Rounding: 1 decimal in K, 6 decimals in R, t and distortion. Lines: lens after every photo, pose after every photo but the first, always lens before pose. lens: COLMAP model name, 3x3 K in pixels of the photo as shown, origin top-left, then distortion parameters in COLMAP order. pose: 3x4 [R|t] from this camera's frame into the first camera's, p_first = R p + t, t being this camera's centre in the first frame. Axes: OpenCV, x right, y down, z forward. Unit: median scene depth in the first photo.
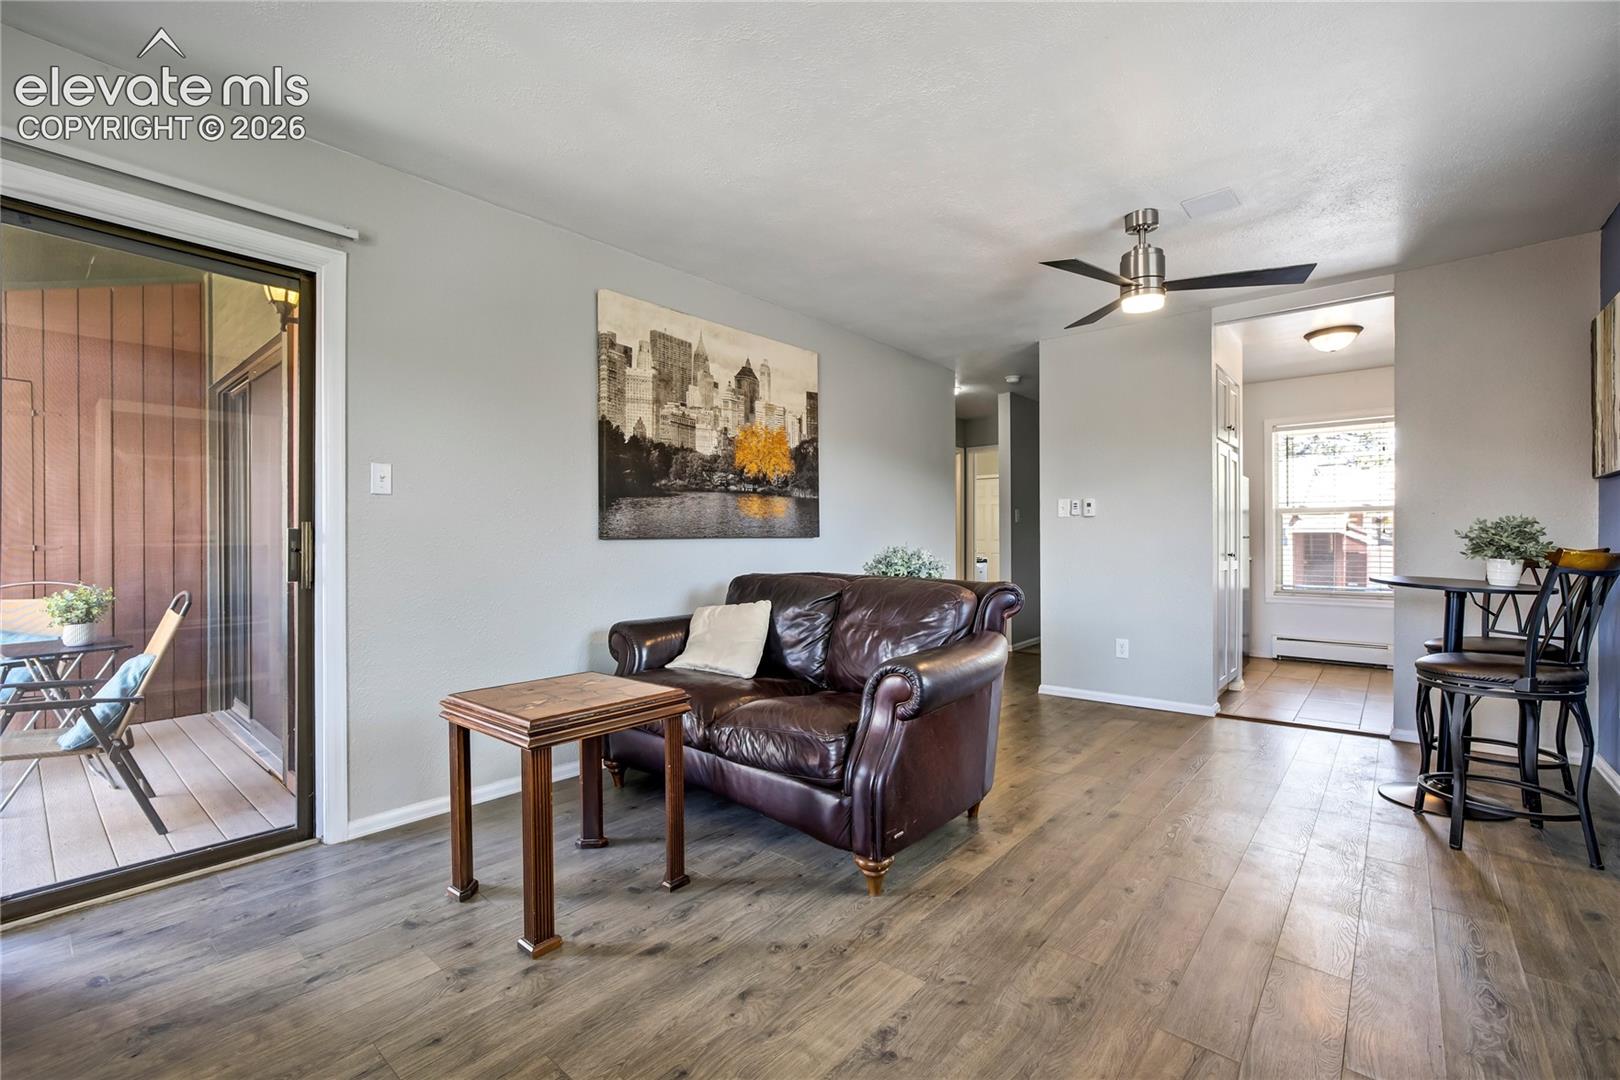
lens RADIAL K [[707.5, 0, 817.6], [0, 707.5, 542.5], [0, 0, 1]] dist [-0.024587, 0.011750]
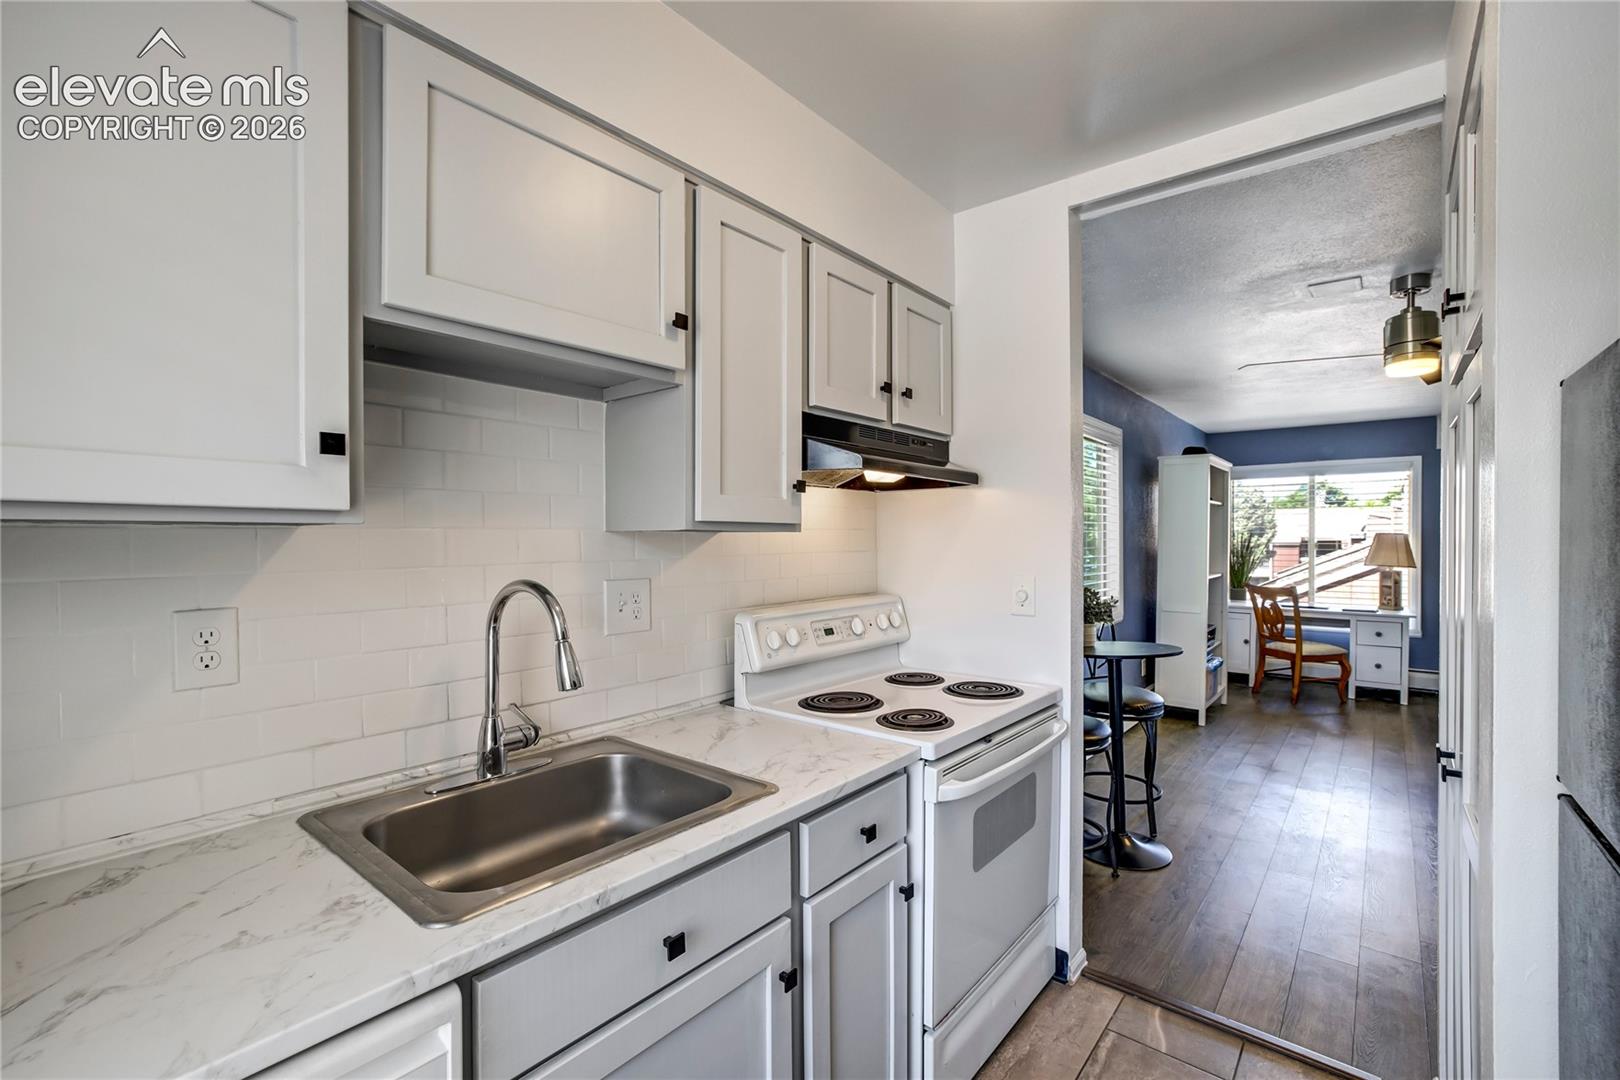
lens RADIAL K [[707.5, 0, 812.2], [0, 707.5, 549.9], [0, 0, 1]] dist [-0.024587, 0.011750]
pose [[-0.999903, 0.005676, -0.012722, 1.095521], [0.005441, 0.999816, 0.018420, -0.092766], [0.012824, 0.018349, -0.999749, 1.644670]]
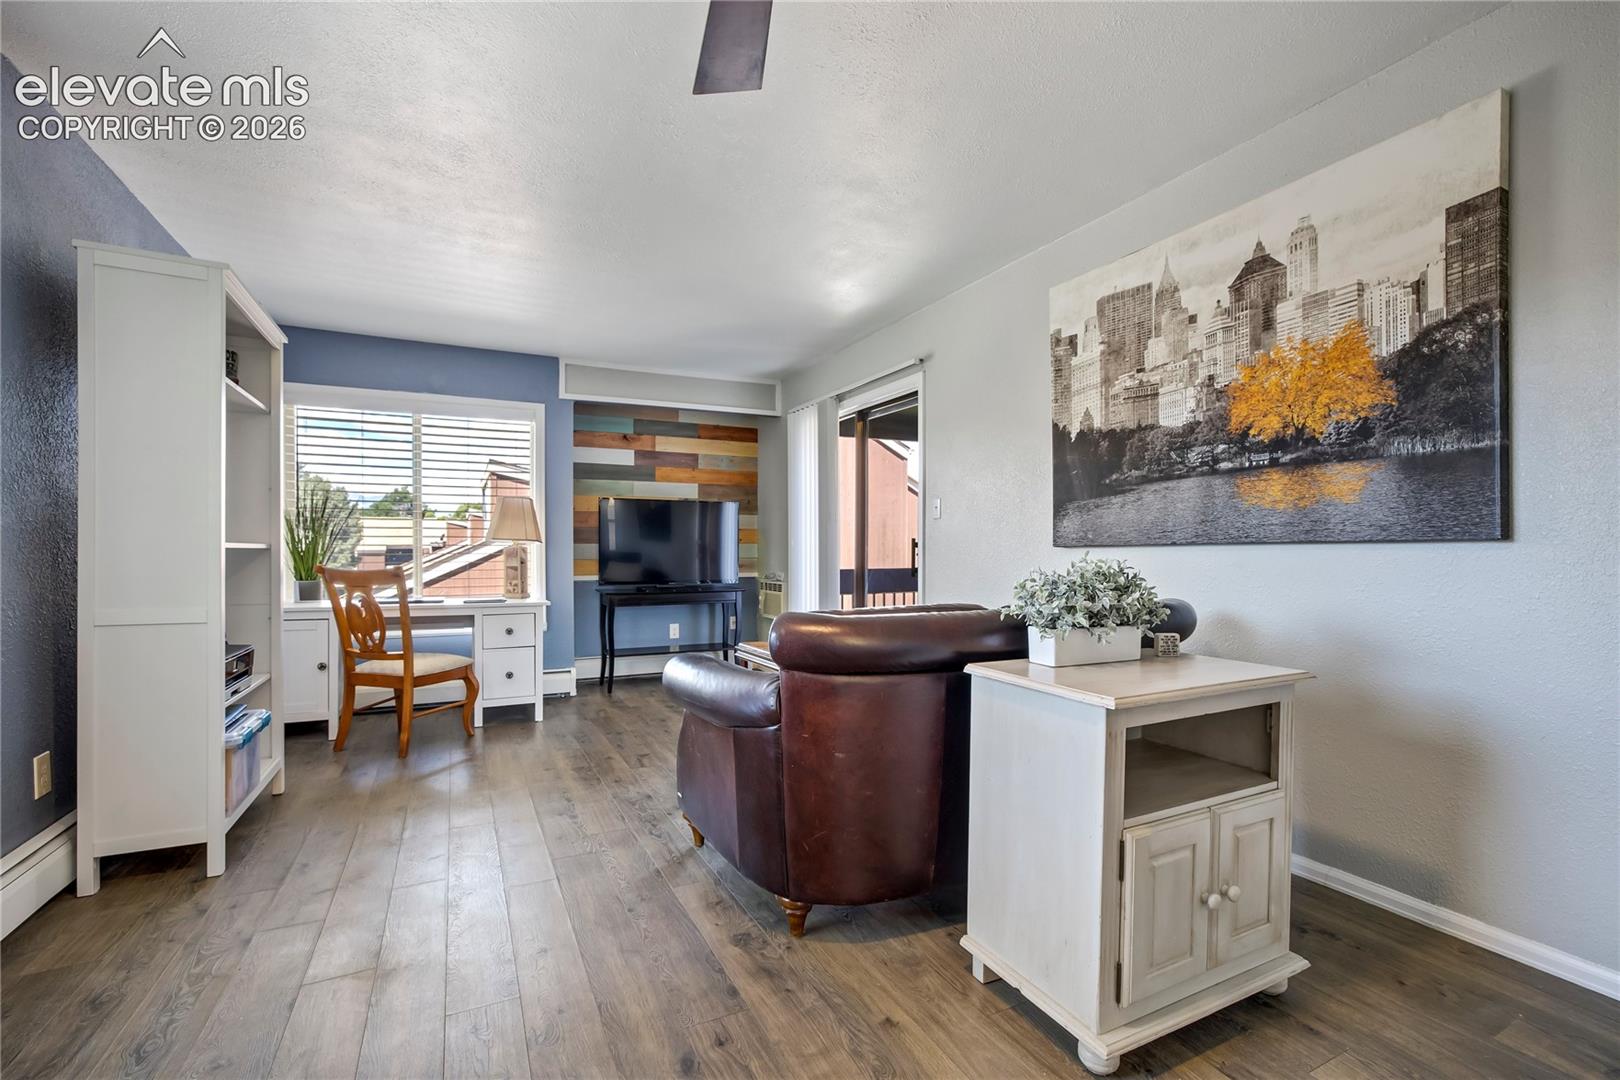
lens RADIAL K [[707.5, 0, 808.9], [0, 707.5, 566.1], [0, 0, 1]] dist [-0.024587, 0.011750]
pose [[-0.394049, 0.020709, -0.918856, 0.649283], [-0.003859, 0.999700, 0.024185, -0.000919], [0.919081, 0.013076, -0.393851, 0.968649]]
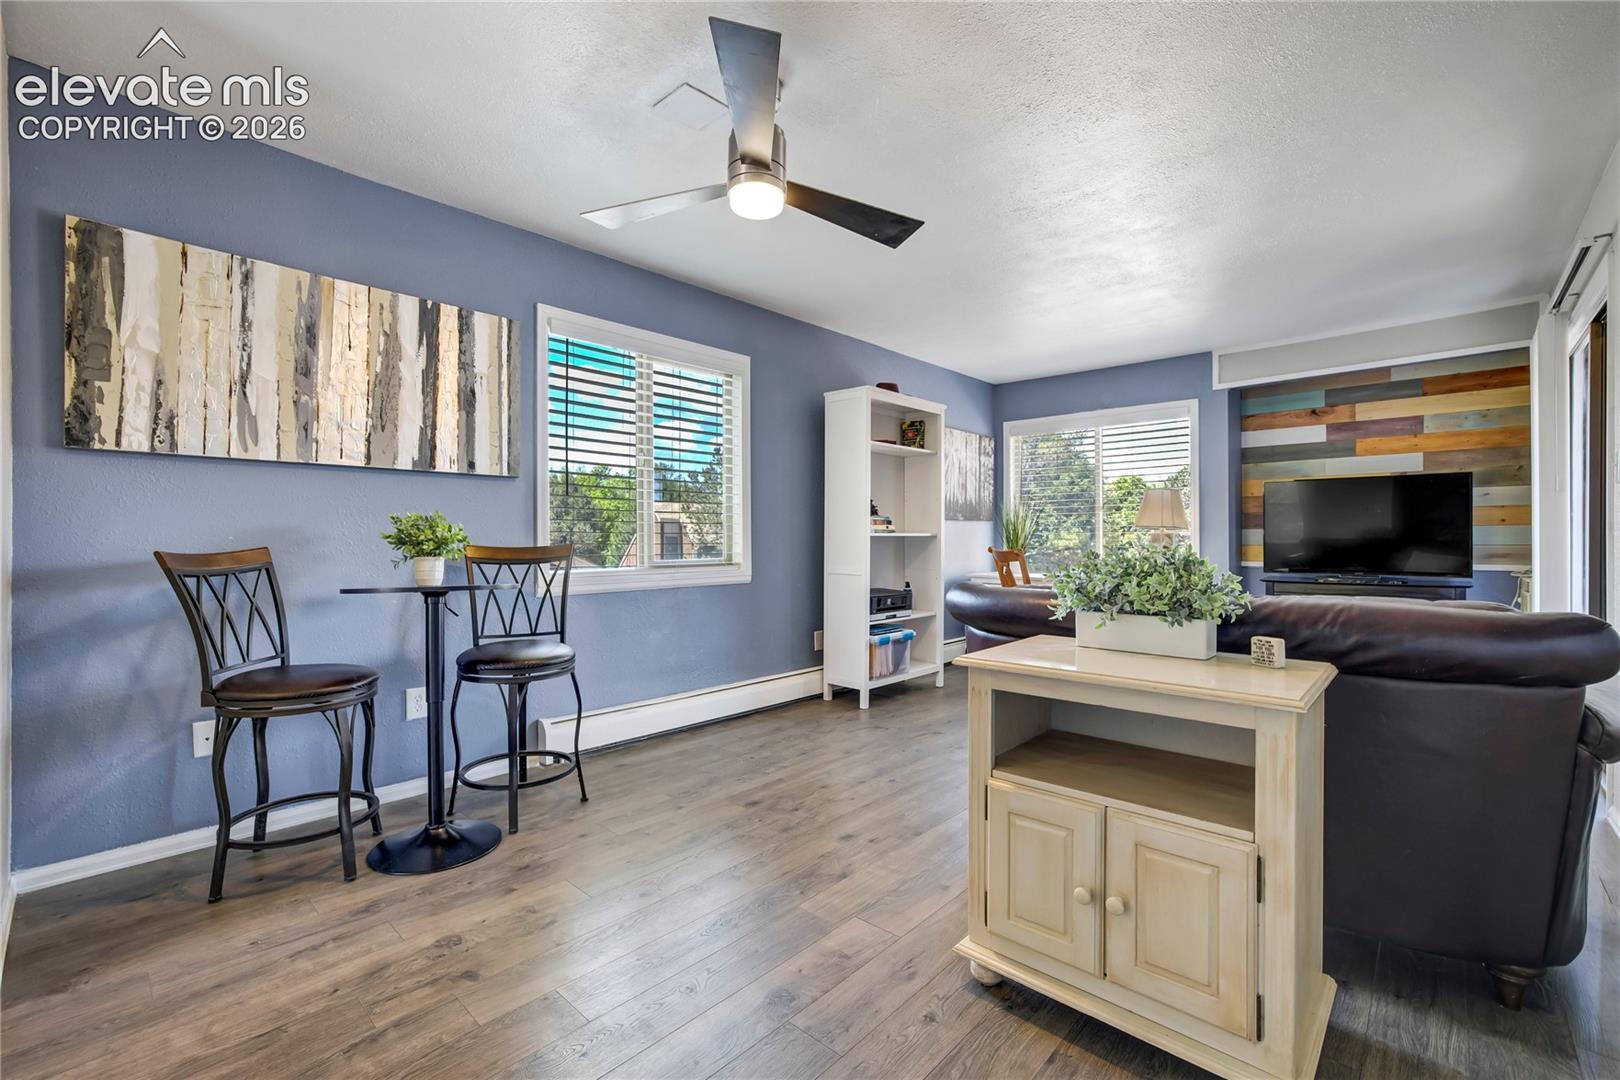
lens RADIAL K [[707.5, 0, 814.0], [0, 707.5, 533.7], [0, 0, 1]] dist [-0.024587, 0.011750]
pose [[-0.999404, 0.003196, 0.034360, 0.324338], [0.003101, 0.999991, -0.002801, 0.000033], [-0.034368, -0.002693, -0.999406, 1.434422]]
